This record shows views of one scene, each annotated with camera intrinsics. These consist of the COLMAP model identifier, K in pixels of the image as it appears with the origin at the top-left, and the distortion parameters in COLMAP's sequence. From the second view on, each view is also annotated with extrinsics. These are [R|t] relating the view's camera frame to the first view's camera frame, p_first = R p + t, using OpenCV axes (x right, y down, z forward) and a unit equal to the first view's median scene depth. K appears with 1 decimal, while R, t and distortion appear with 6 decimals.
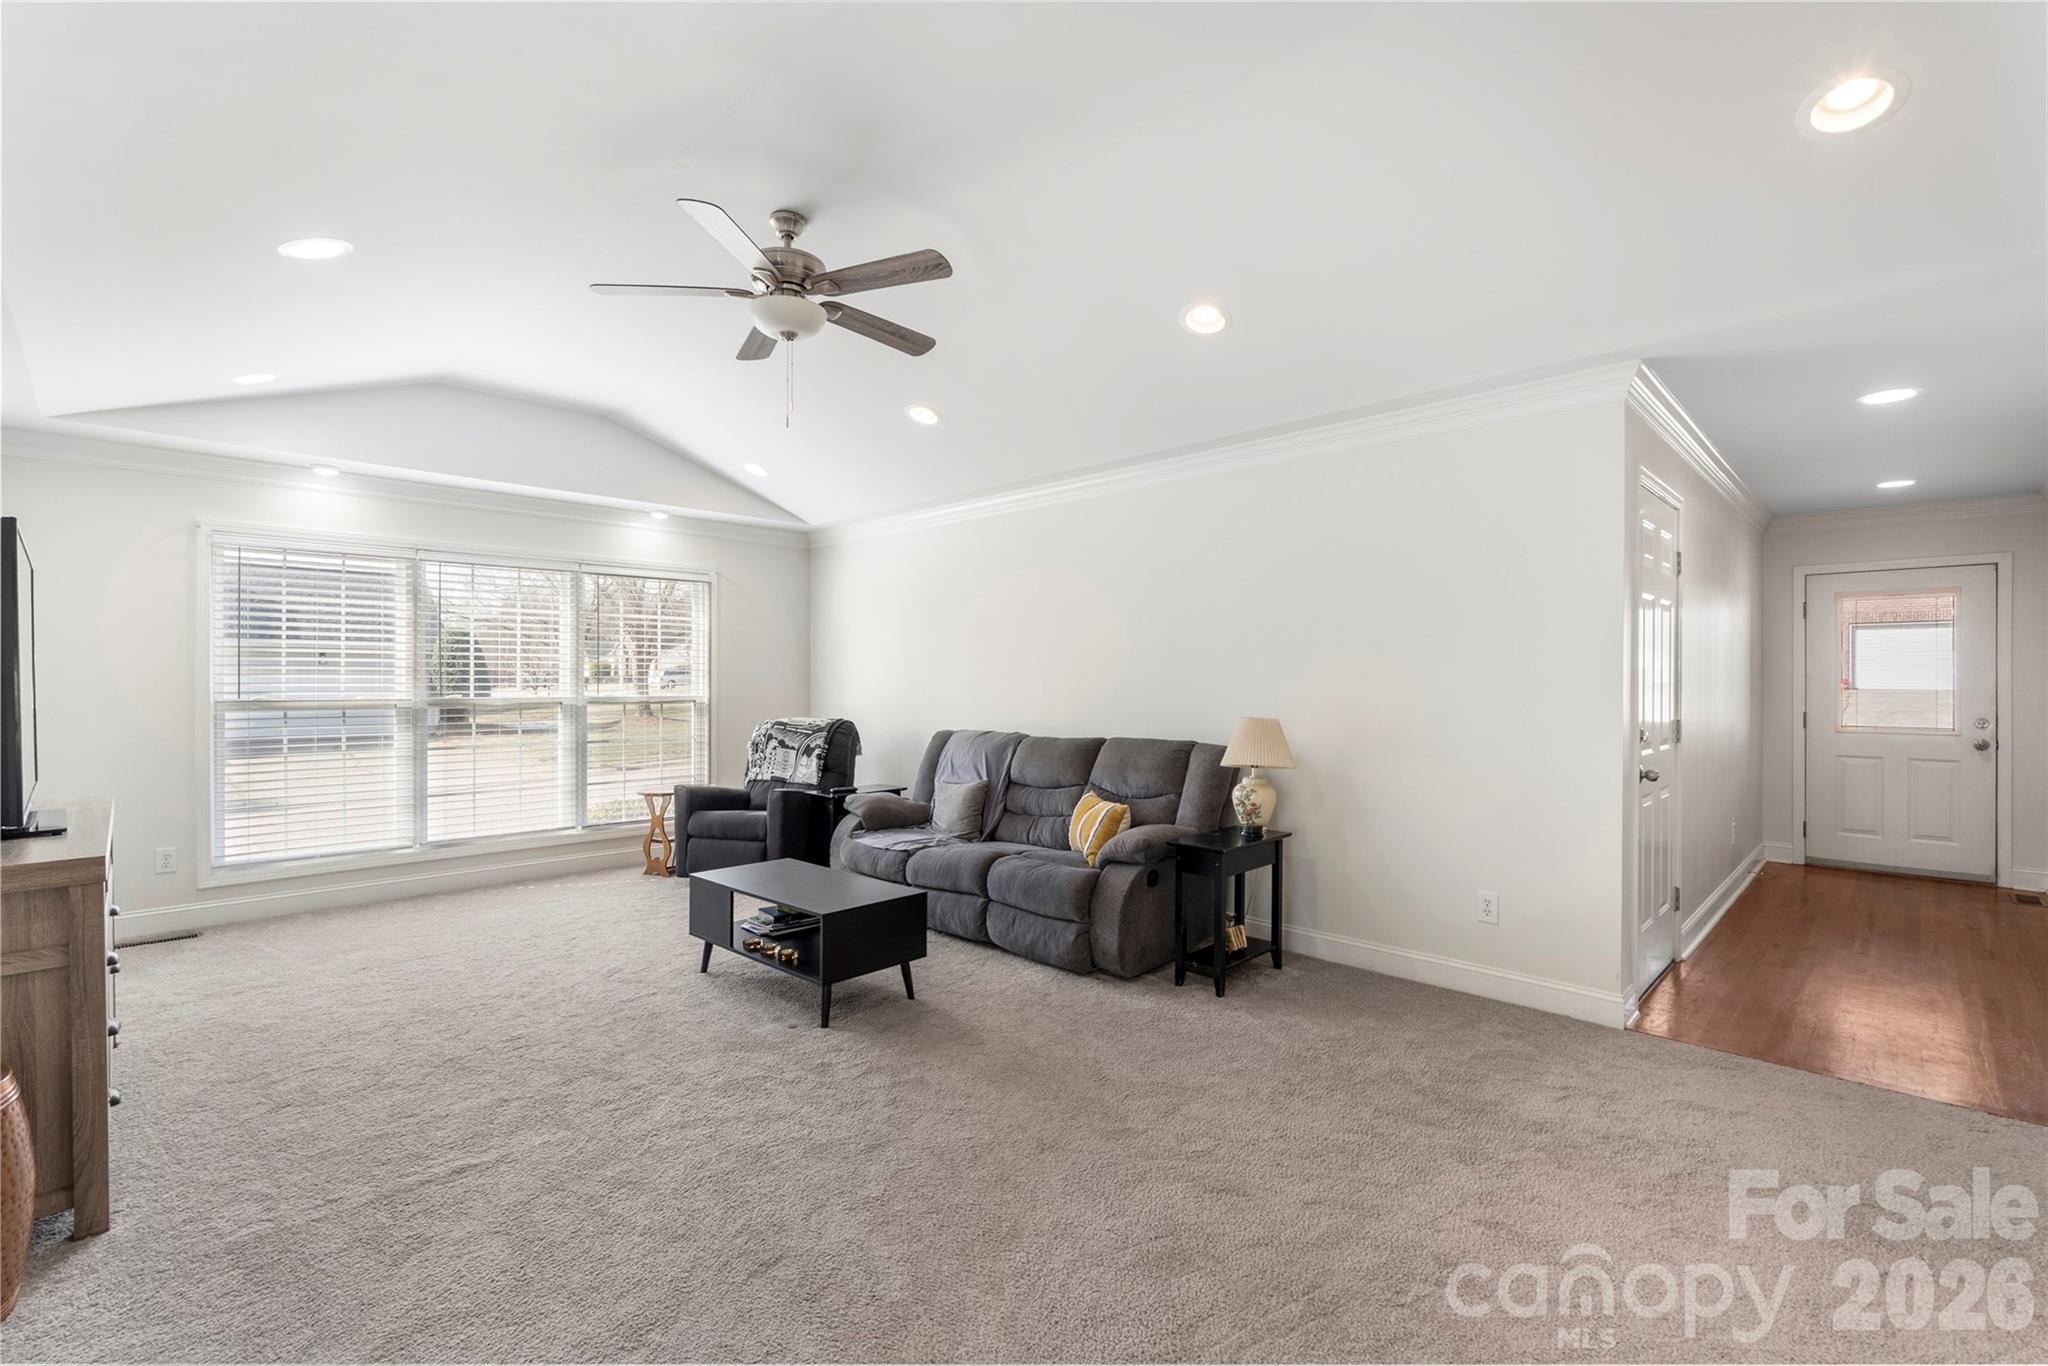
lens RADIAL K [[913.2, 0, 1009.1], [0, 913.2, 684.7], [0, 0, 1]] dist [-0.003849, 0.000770]
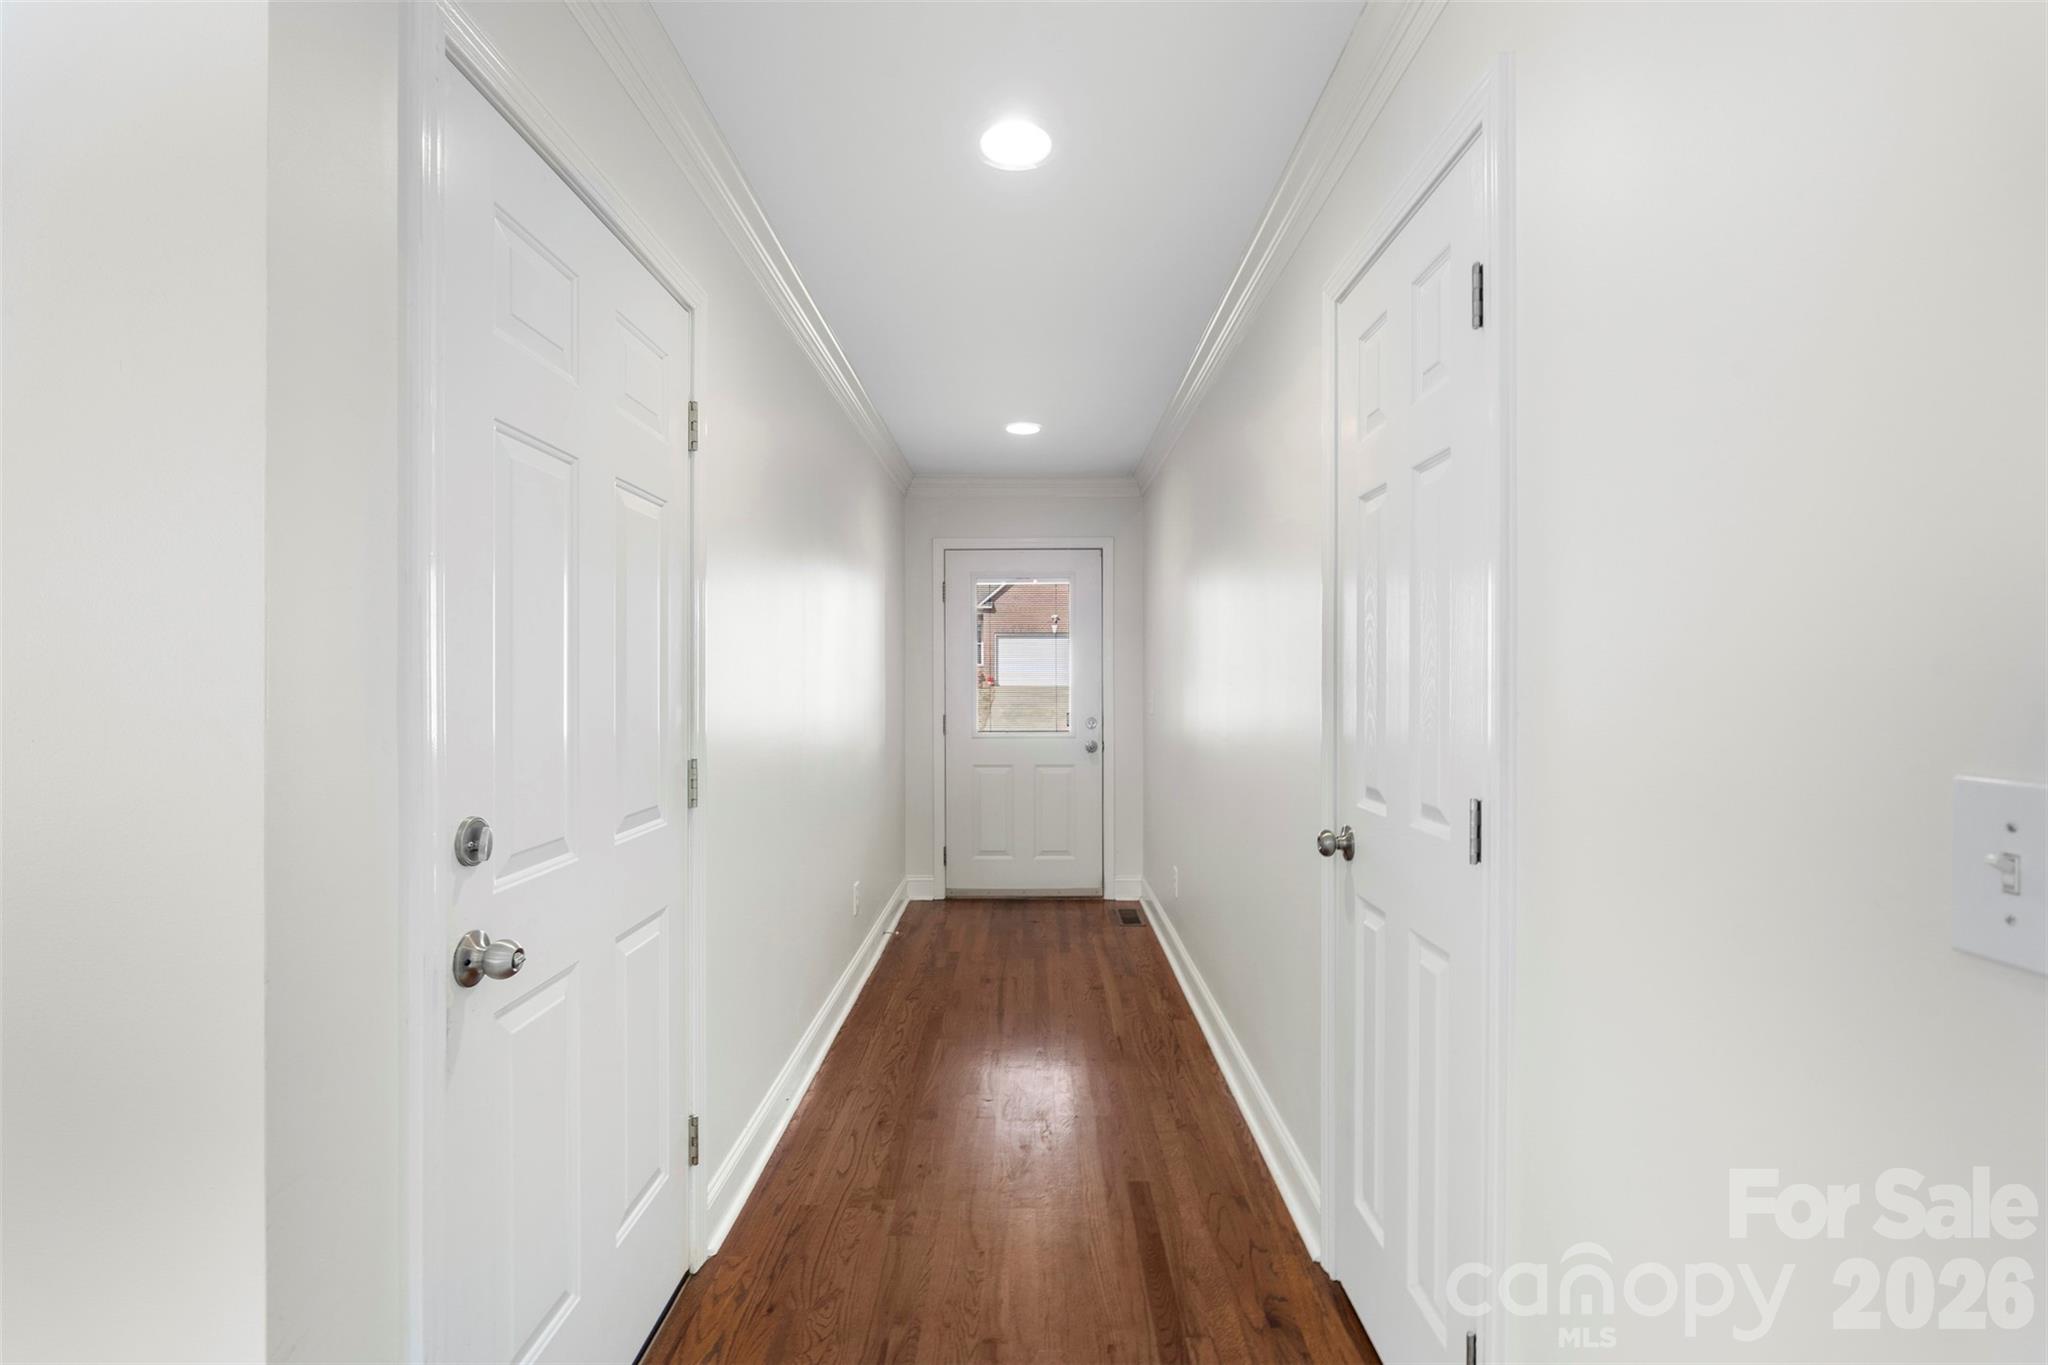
lens RADIAL K [[913.2, 0, 1024.0], [0, 913.2, 680.6], [0, 0, 1]] dist [-0.003849, 0.000770]
pose [[0.714275, -0.003575, 0.699856, 0.387745], [0.004712, 0.999989, 0.000299, -0.000688], [-0.699849, 0.003084, 0.714284, 0.401277]]
